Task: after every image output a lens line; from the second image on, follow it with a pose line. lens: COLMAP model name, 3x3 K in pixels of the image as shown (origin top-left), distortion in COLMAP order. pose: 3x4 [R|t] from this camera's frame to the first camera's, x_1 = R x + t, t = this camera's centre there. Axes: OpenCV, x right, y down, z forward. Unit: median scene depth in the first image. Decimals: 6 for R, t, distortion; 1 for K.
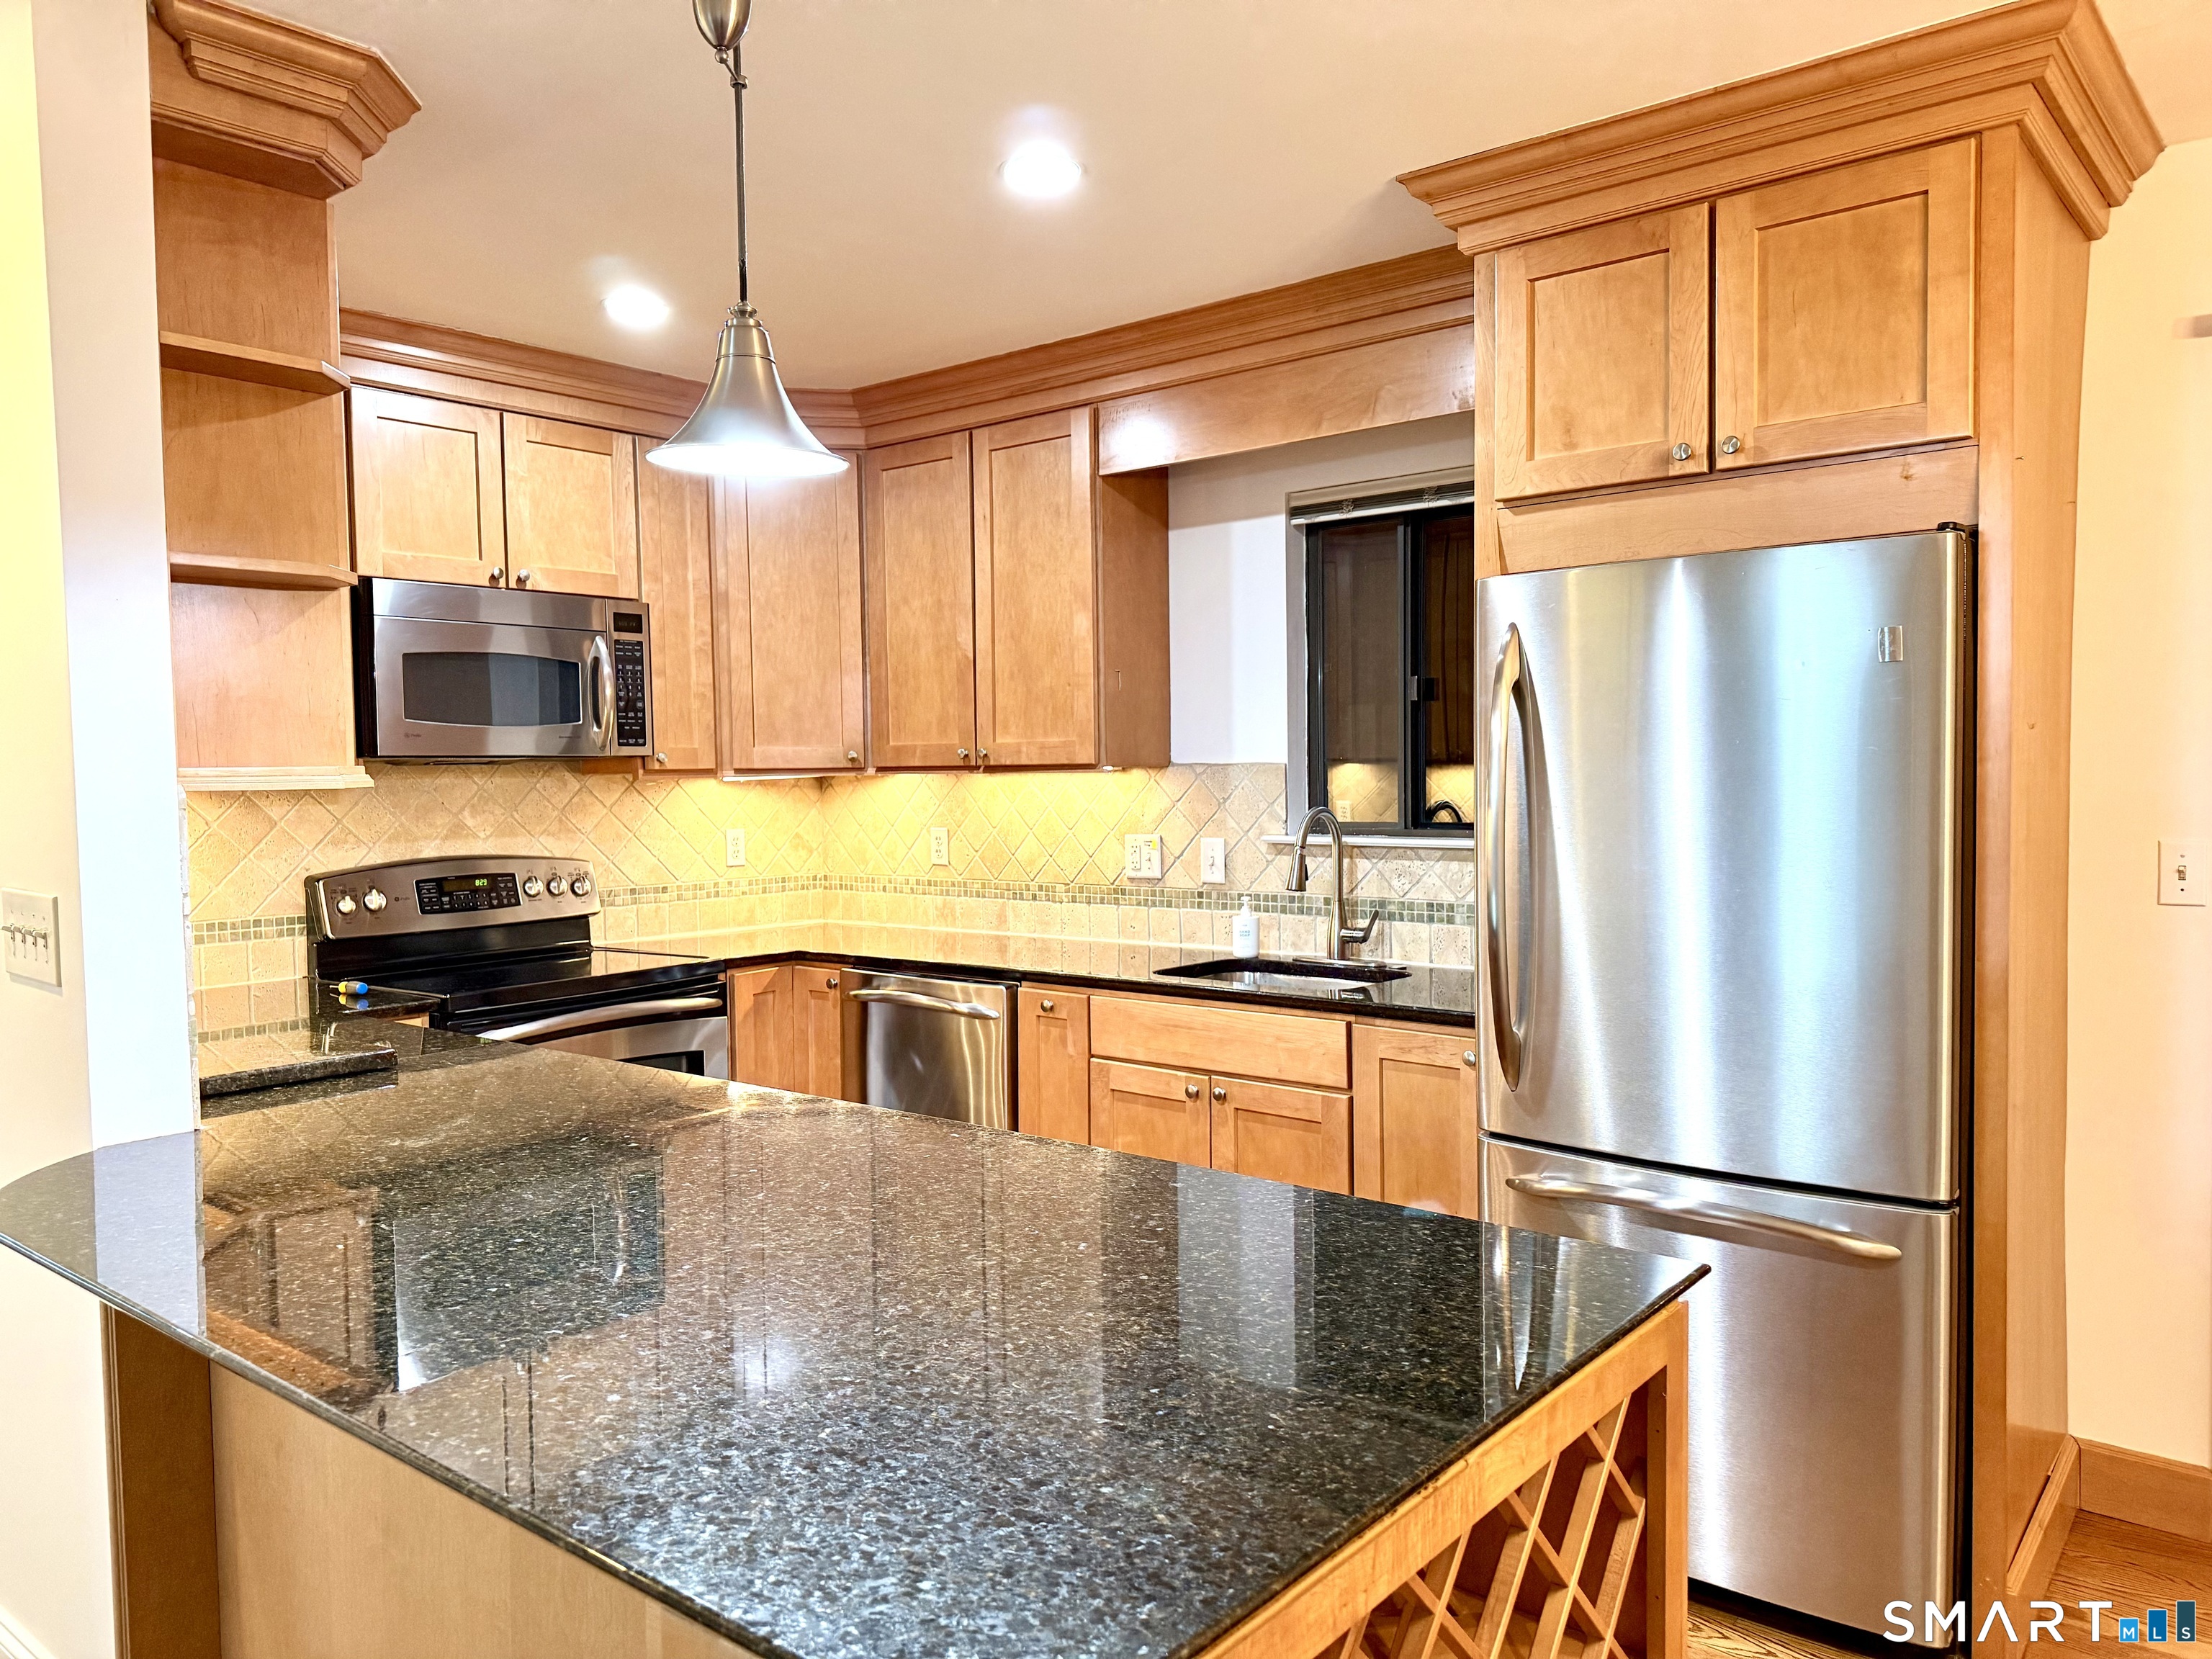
lens RADIAL K [[1519.9, 0, 1106.0], [0, 1519.9, 829.5], [0, 0, 1]] dist [0.111115, -0.178594]
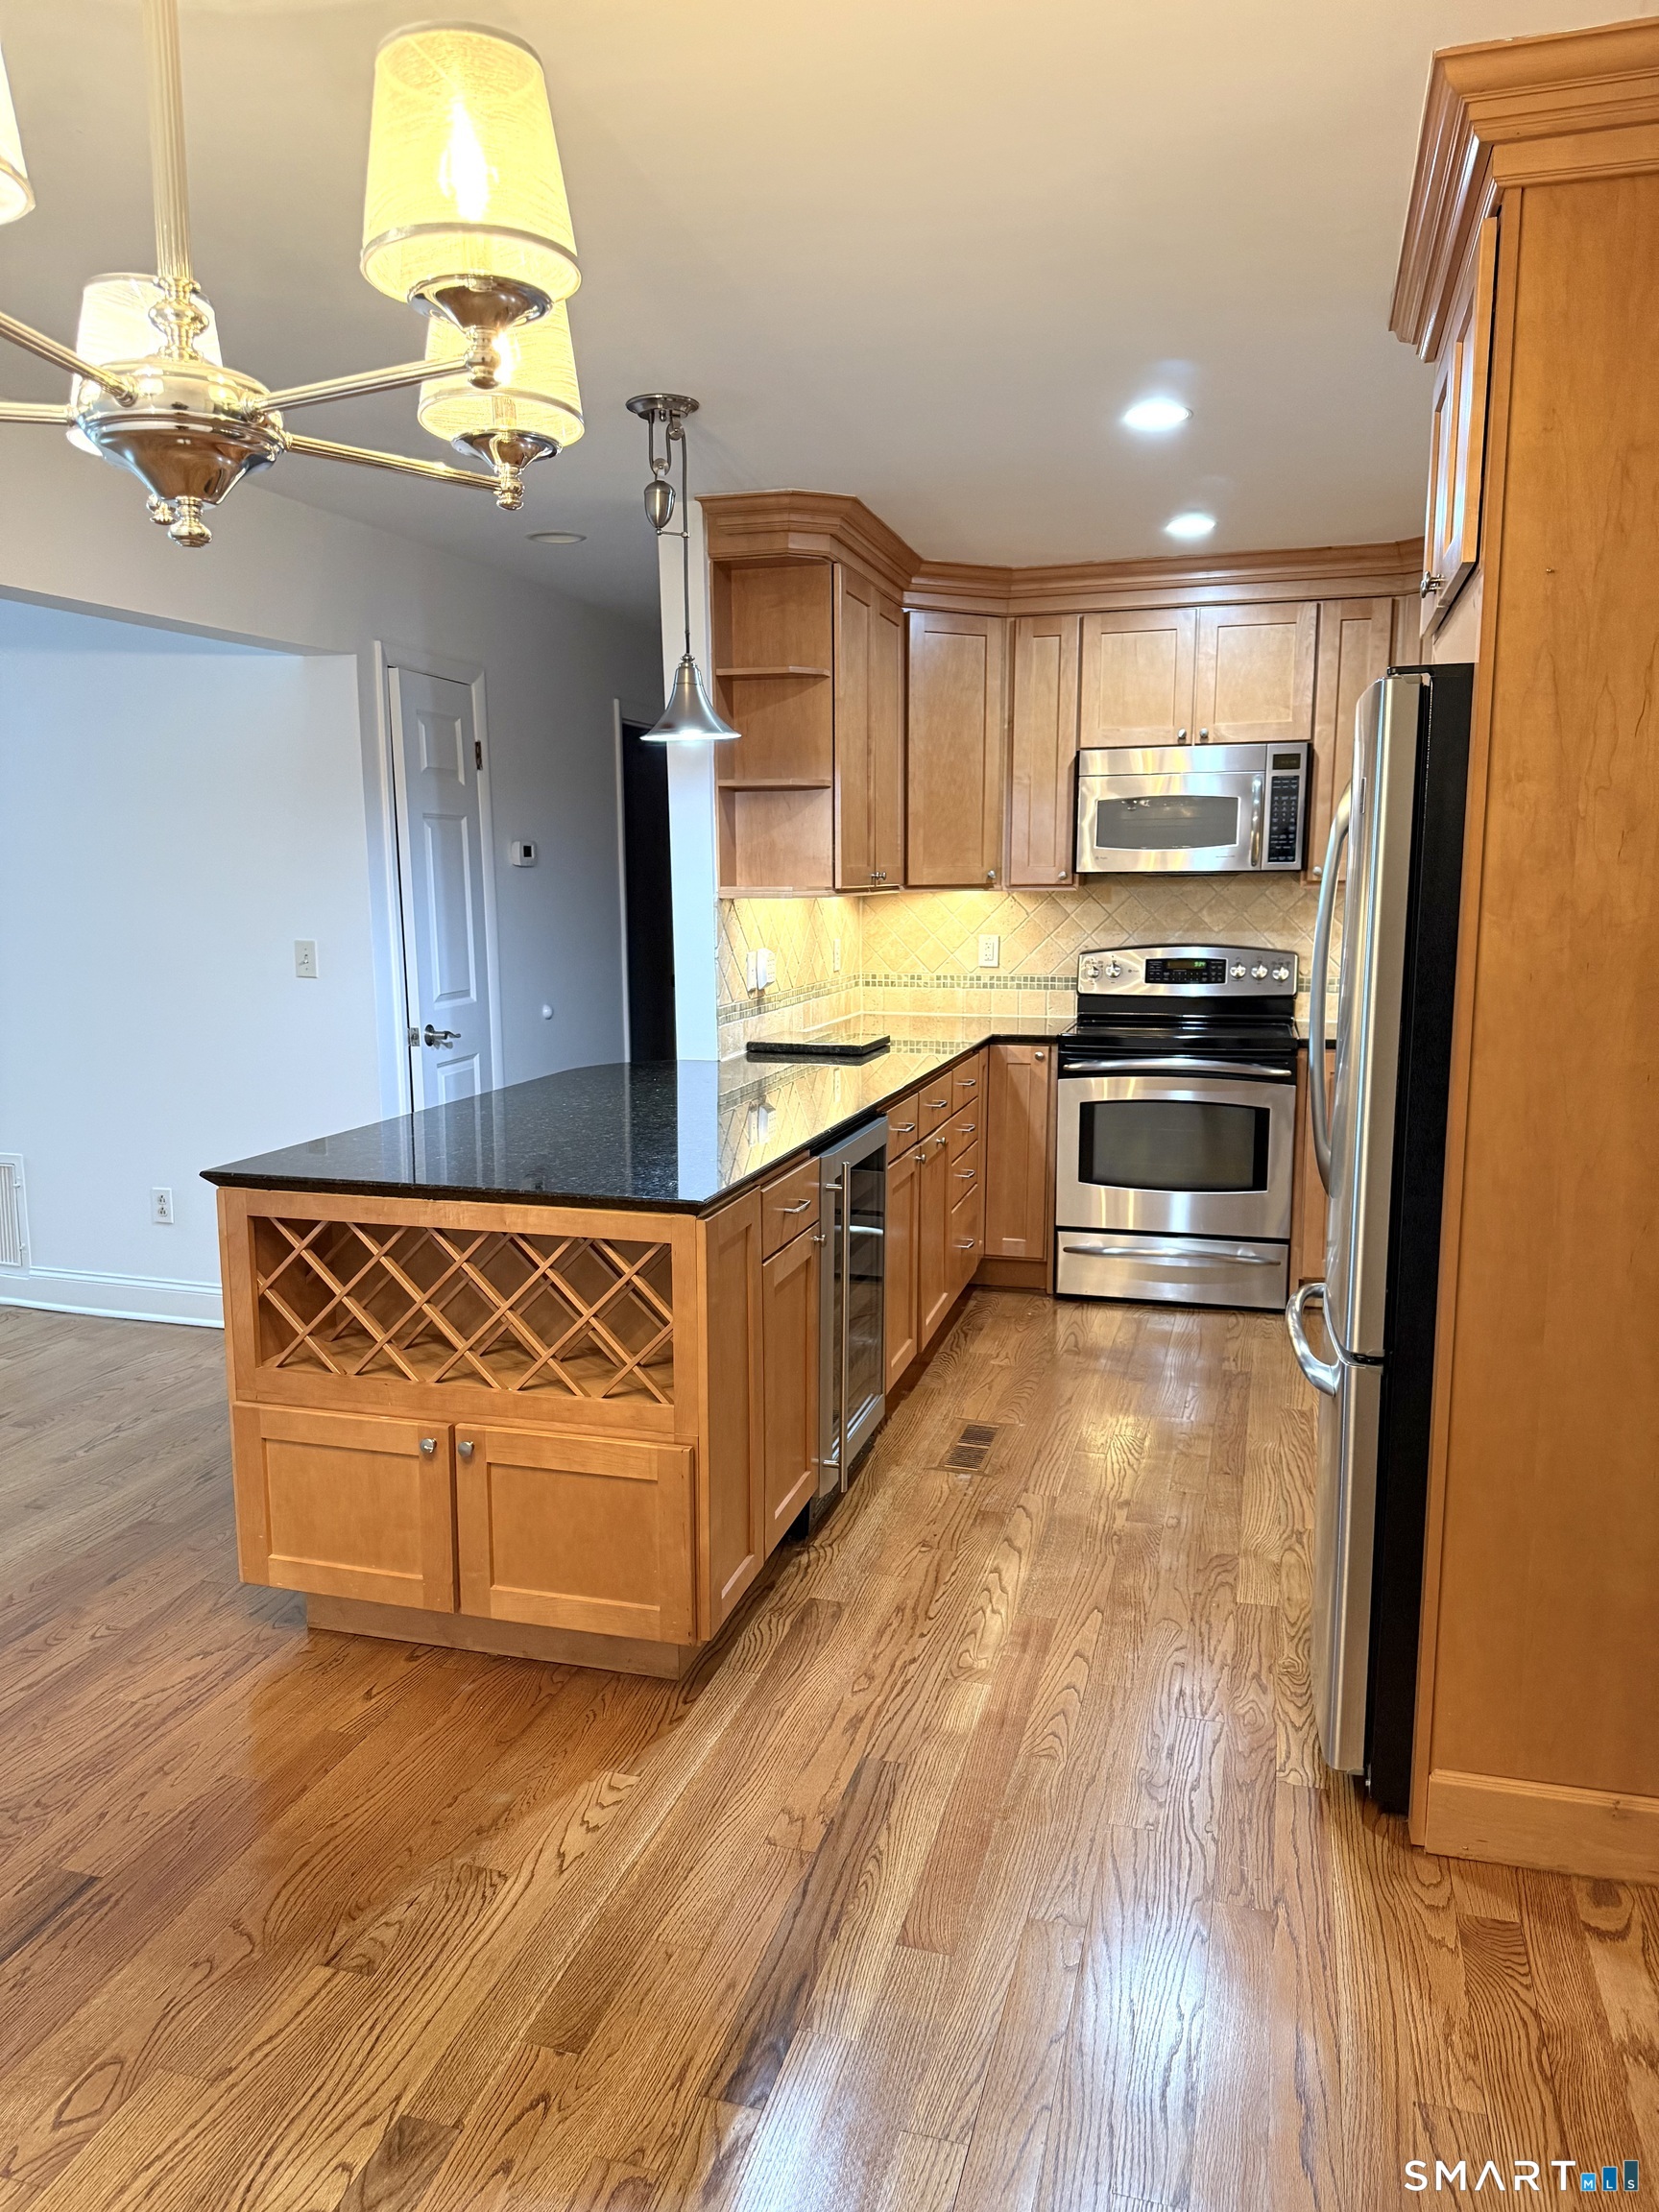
lens RADIAL K [[1546.6, 0, 829.5], [0, 1546.6, 1106.0], [0, 0, 1]] dist [0.044807, -0.048895]
pose [[0.404218, 0.149605, -0.902345, 0.719509], [-0.038492, 0.988441, 0.146637, -0.030102], [0.913852, -0.024541, 0.405305, 0.149171]]
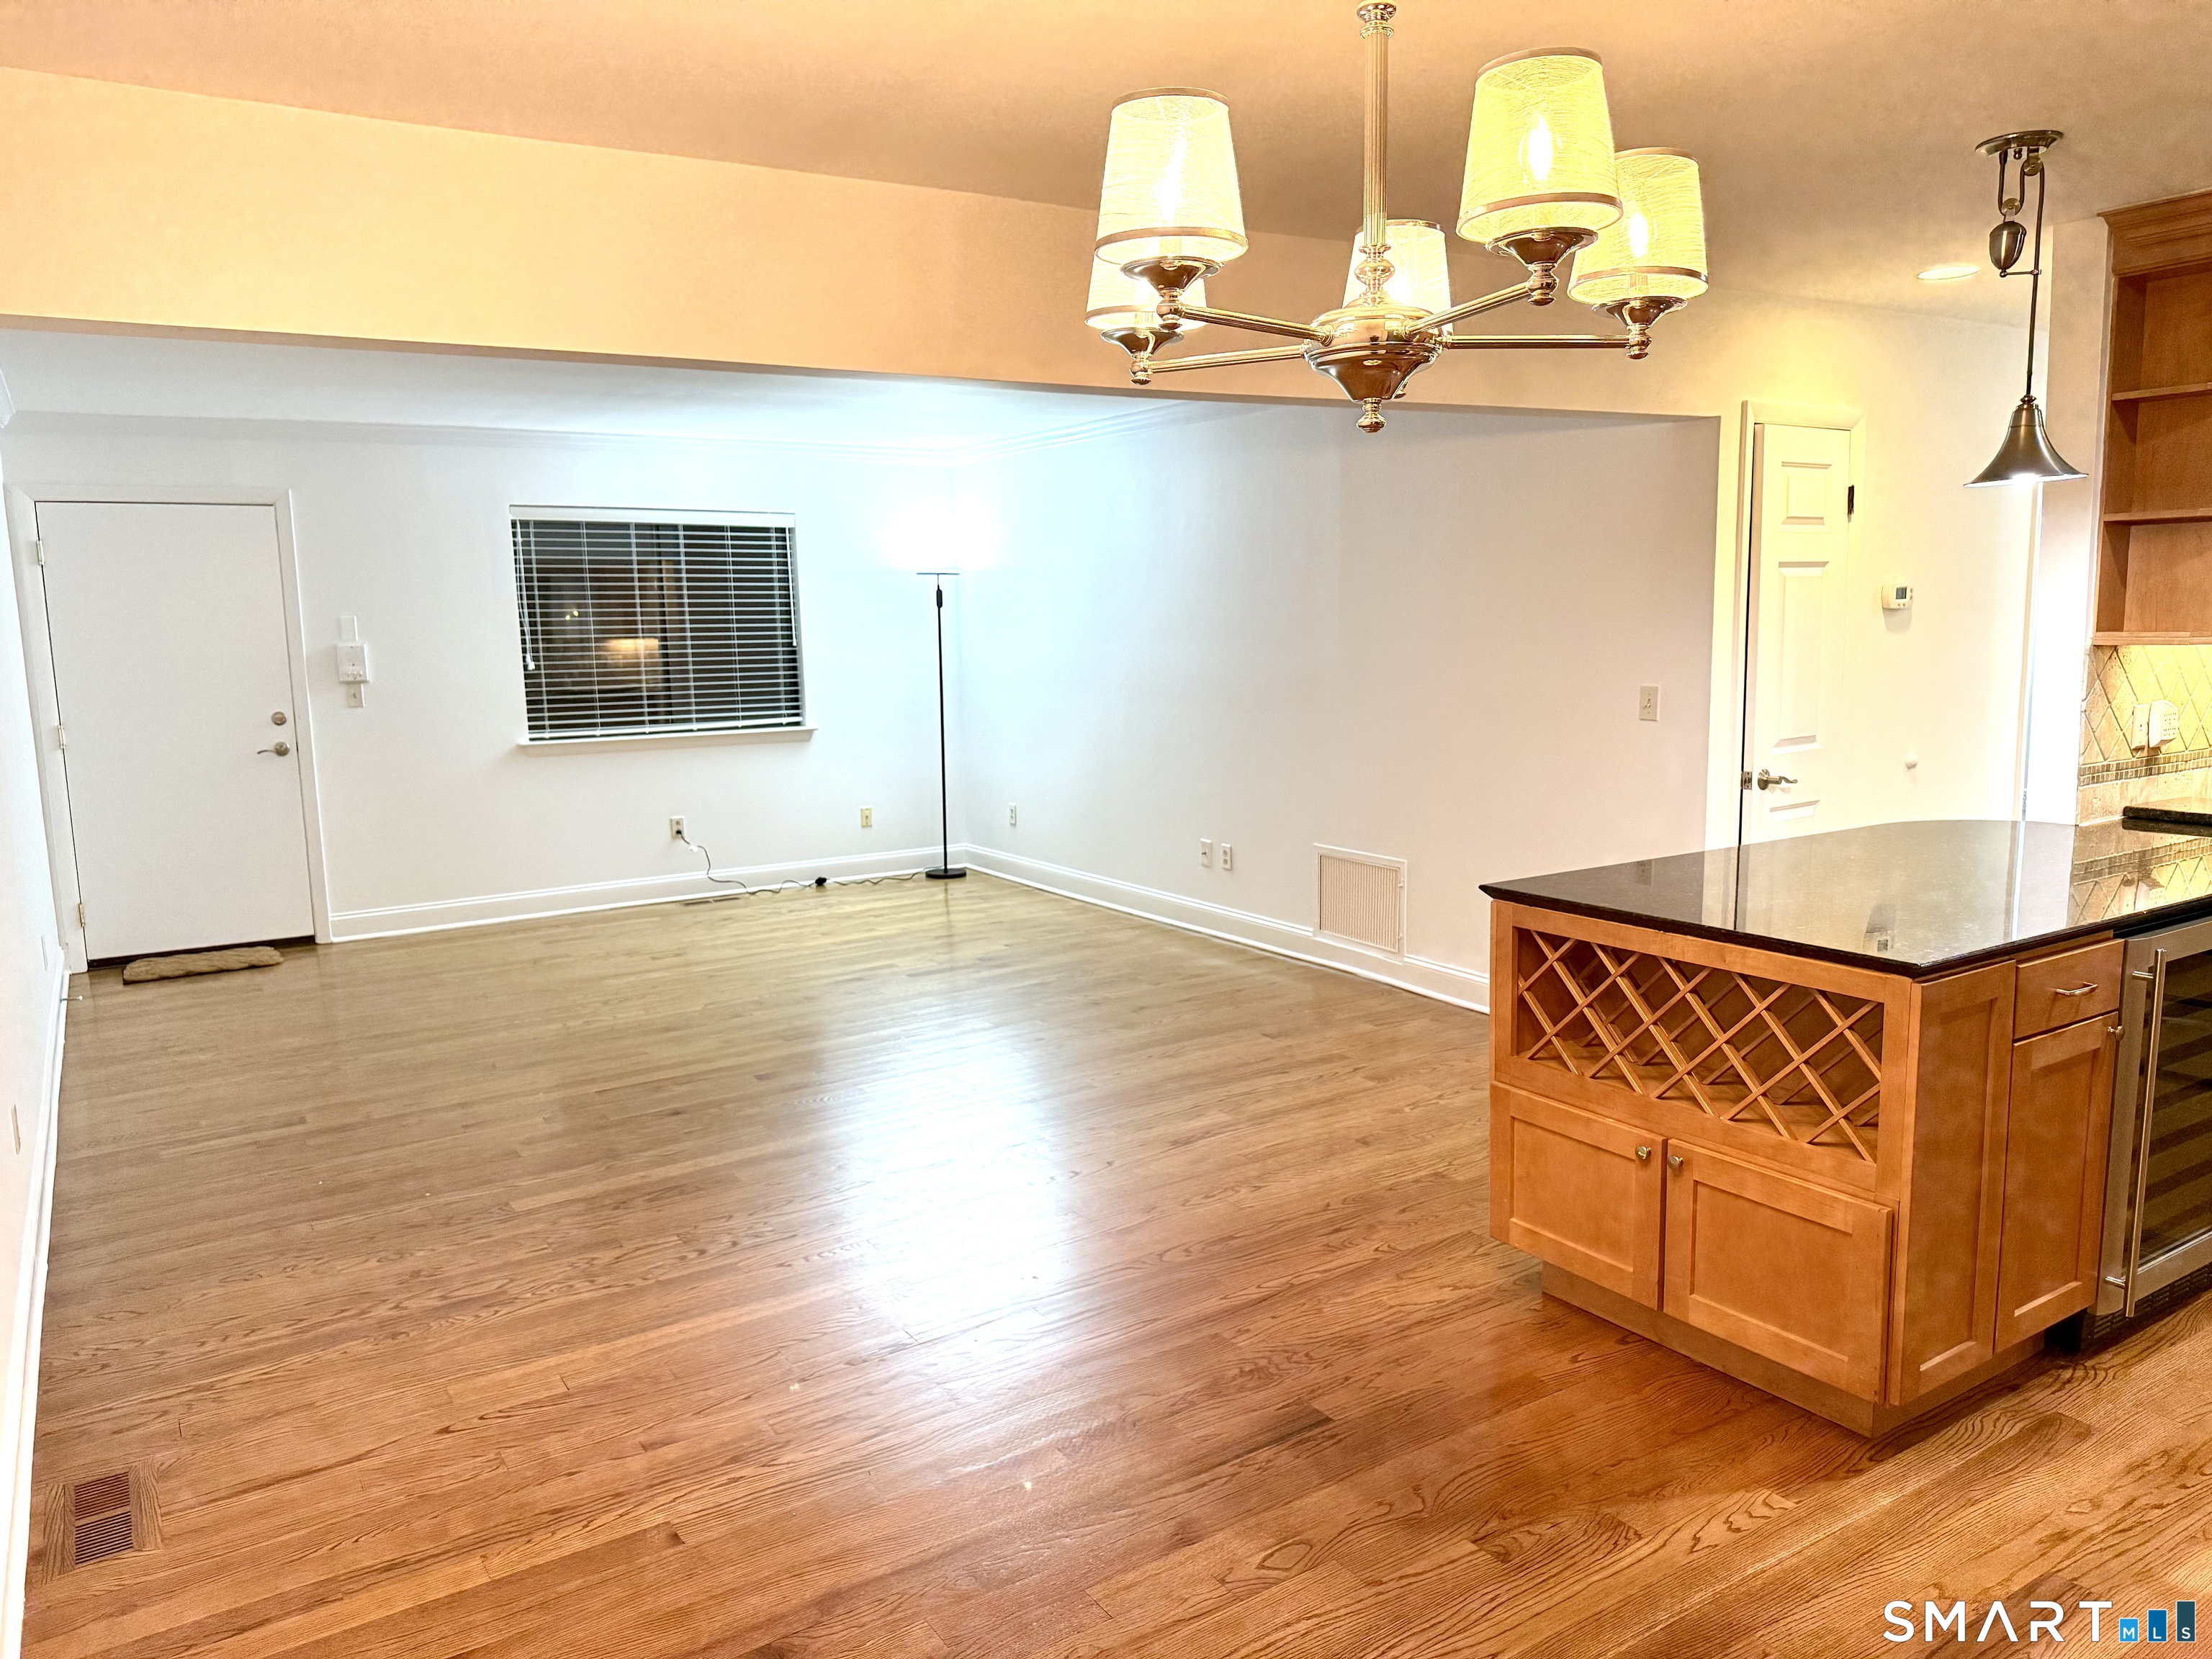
lens RADIAL K [[1508.0, 0, 1106.0], [0, 1508.0, 829.5], [0, 0, 1]] dist [0.002607, -0.039793]
pose [[-0.287187, 0.152709, -0.945623, 0.793976], [-0.016357, 0.986284, 0.164243, -0.045538], [0.957735, 0.062636, -0.280750, 0.205780]]
